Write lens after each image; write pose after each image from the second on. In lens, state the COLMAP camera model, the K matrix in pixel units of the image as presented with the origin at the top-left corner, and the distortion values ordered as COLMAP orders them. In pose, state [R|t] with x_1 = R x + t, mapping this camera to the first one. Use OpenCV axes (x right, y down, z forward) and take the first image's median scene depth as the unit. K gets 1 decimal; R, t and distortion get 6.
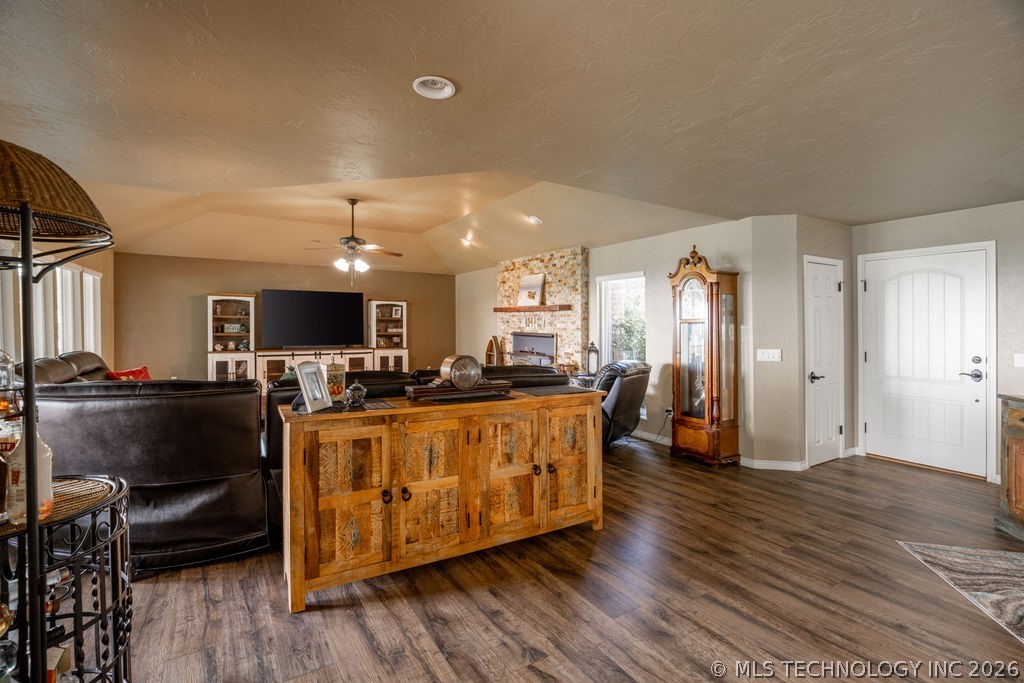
lens RADIAL K [[459.0, 0, 512.0], [0, 459.0, 341.5], [0, 0, 1]] dist [-0.001440, 0.000048]
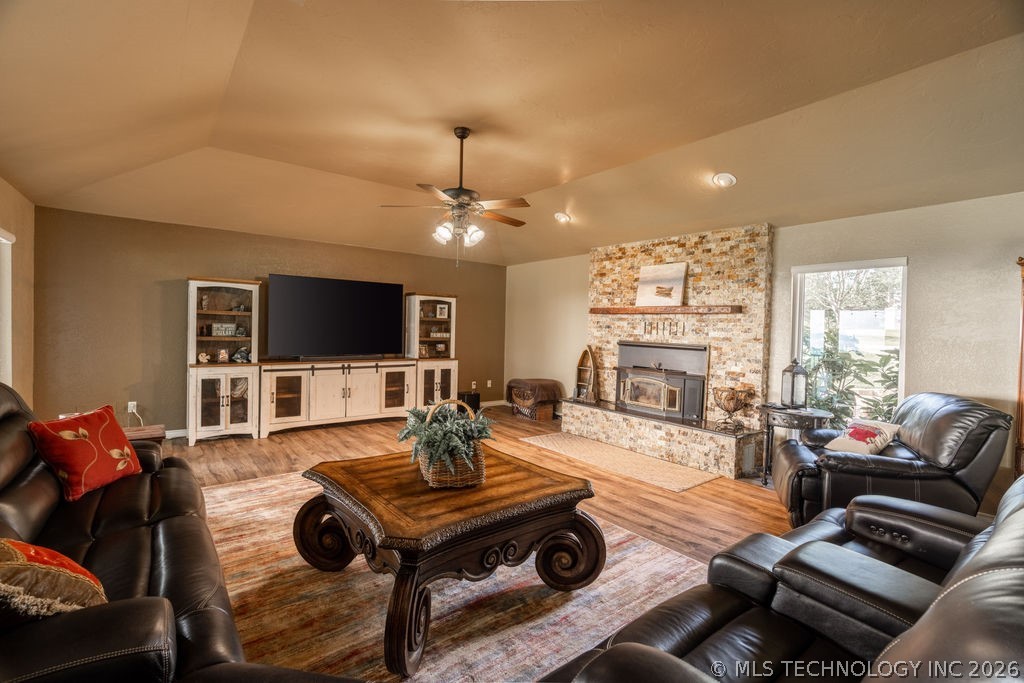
lens RADIAL K [[459.0, 0, 512.0], [0, 459.0, 341.5], [0, 0, 1]] dist [-0.001440, 0.000048]
pose [[0.994074, 0.013879, 0.107818, -0.268757], [-0.013305, 0.999893, -0.006038, -0.013355], [-0.107891, 0.004568, 0.994152, 0.289802]]
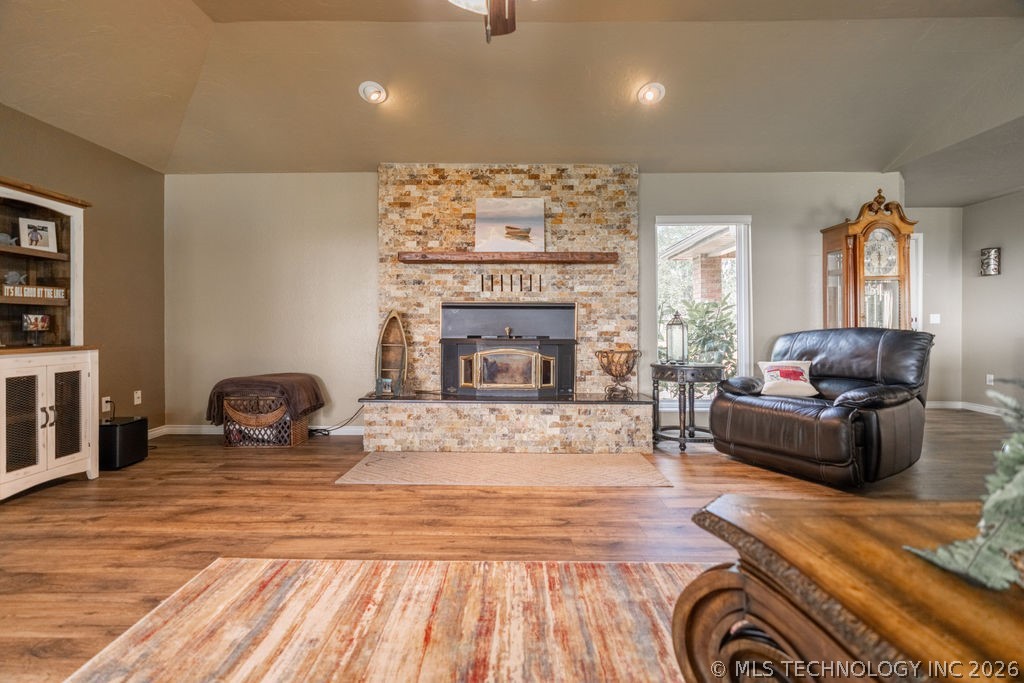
lens RADIAL K [[467.4, 0, 509.7], [0, 467.4, 326.5], [0, 0, 1]] dist [-0.003773, -0.000130]
pose [[0.539393, -0.009060, 0.842005, -0.427749], [0.036453, 0.999256, -0.012600, 0.017849], [-0.841265, 0.037490, 0.539322, 0.687637]]
